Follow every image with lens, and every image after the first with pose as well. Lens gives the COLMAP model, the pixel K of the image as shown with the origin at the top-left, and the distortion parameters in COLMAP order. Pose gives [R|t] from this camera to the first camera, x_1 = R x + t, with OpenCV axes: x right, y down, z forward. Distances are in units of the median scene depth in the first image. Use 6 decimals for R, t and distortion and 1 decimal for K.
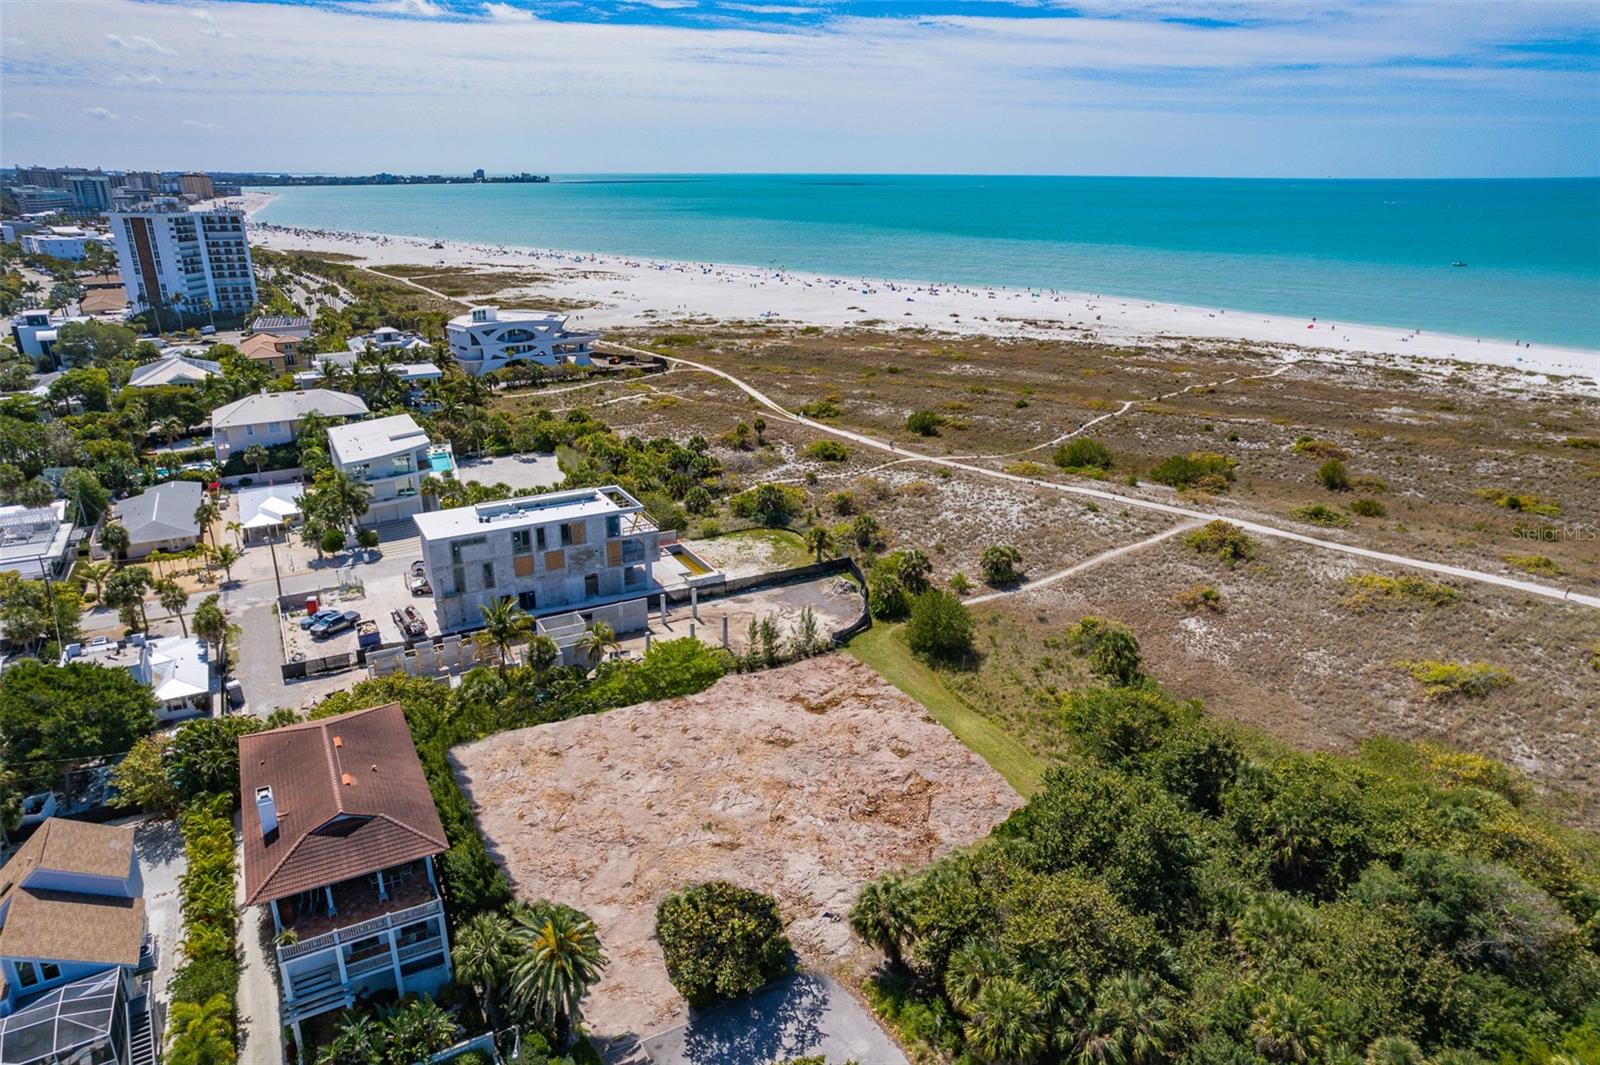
lens RADIAL K [[1029.7, 0, 800.0], [0, 1029.7, 532.5], [0, 0, 1]] dist [-0.000942, -0.000033]
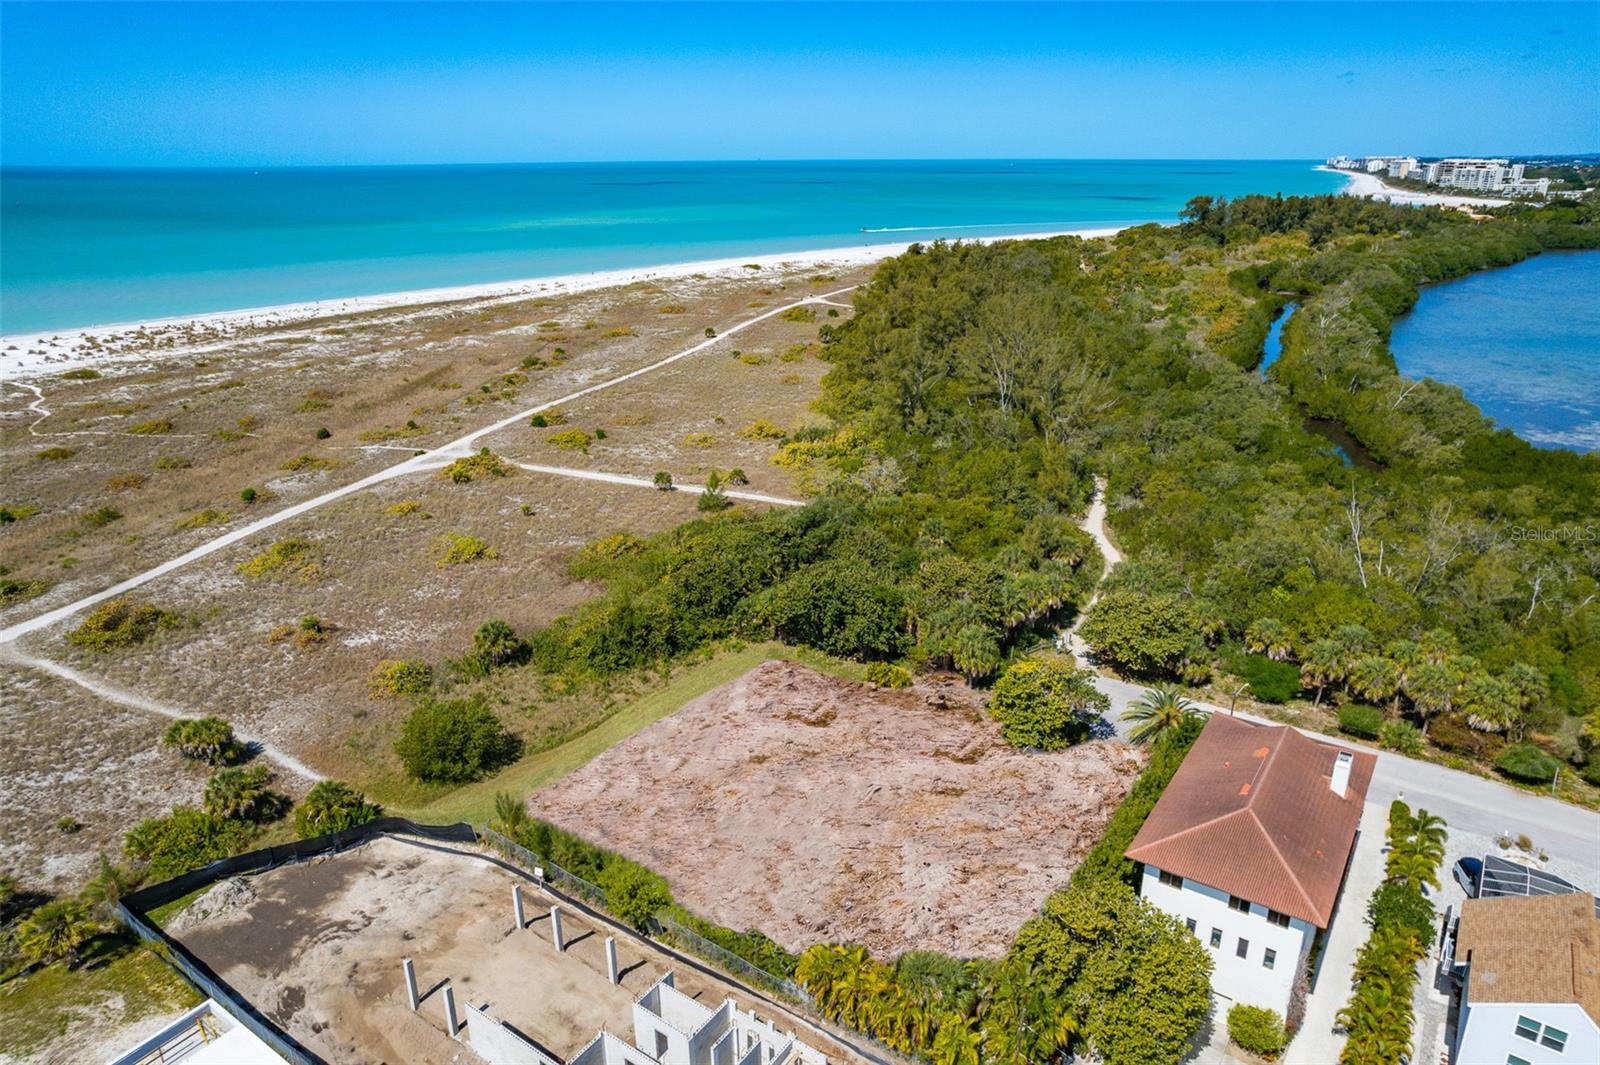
lens RADIAL K [[1029.7, 0, 800.0], [0, 1029.7, 532.5], [0, 0, 1]] dist [-0.000942, -0.000033]
pose [[-0.437846, -0.311084, 0.843515, -0.526280], [0.311202, 0.827787, 0.466820, -0.288920], [-0.843471, 0.466899, -0.265634, 0.807956]]
